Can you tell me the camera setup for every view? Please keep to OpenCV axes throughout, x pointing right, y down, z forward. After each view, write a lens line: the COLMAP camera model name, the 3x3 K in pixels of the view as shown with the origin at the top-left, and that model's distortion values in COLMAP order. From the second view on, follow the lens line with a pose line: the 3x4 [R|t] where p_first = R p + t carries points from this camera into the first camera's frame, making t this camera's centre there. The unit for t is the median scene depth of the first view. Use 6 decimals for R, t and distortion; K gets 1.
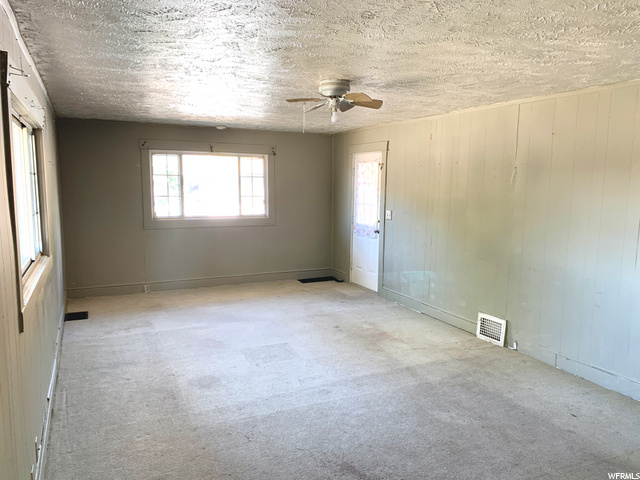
lens RADIAL K [[490.6, 0, 320.6], [0, 490.6, 239.7], [0, 0, 1]] dist [0.035656, -0.021435]
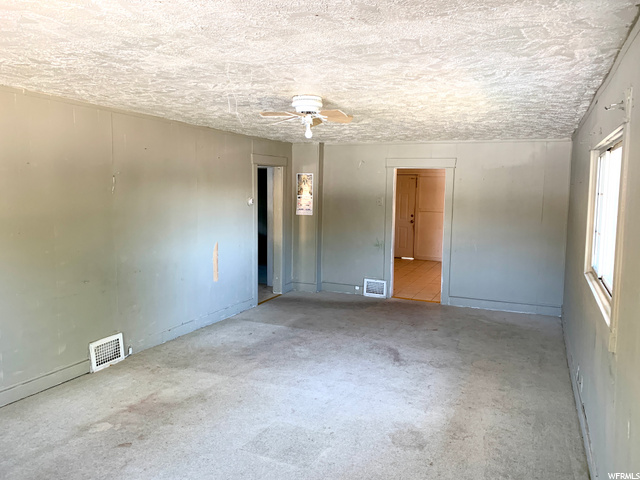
lens RADIAL K [[490.6, 0, 320.9], [0, 490.6, 240.0], [0, 0, 1]] dist [0.035656, -0.021435]
pose [[-0.645646, -0.097782, 0.757351, -0.595455], [0.073682, 0.979164, 0.189234, -0.169470], [-0.760074, 0.177981, -0.624988, 1.269110]]
